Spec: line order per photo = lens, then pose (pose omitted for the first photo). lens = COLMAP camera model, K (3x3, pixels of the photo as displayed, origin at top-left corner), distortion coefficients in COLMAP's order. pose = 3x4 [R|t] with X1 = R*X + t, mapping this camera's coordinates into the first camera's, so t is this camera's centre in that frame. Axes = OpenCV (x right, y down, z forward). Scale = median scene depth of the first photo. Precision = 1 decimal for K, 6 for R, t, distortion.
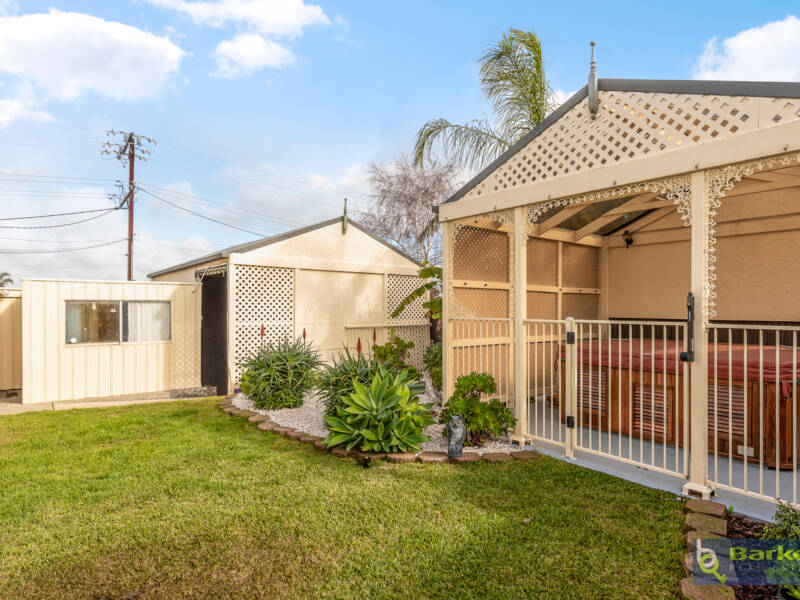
lens RADIAL K [[458.2, 0, 400.0], [0, 458.2, 303.7], [0, 0, 1]] dist [0.005151, 0.000759]
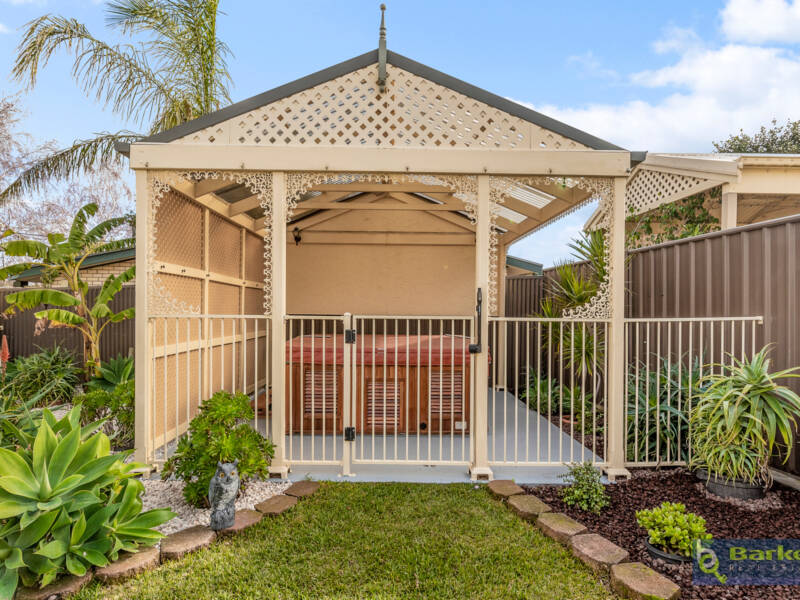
lens RADIAL K [[437.6, 0, 398.2], [0, 437.6, 305.4], [0, 0, 1]] dist [0.005264, -0.002502]
pose [[0.616914, 0.007042, 0.786999, -0.210219], [-0.012453, 0.999922, 0.000815, 0.013572], [-0.786932, -0.010303, 0.616954, 0.401076]]
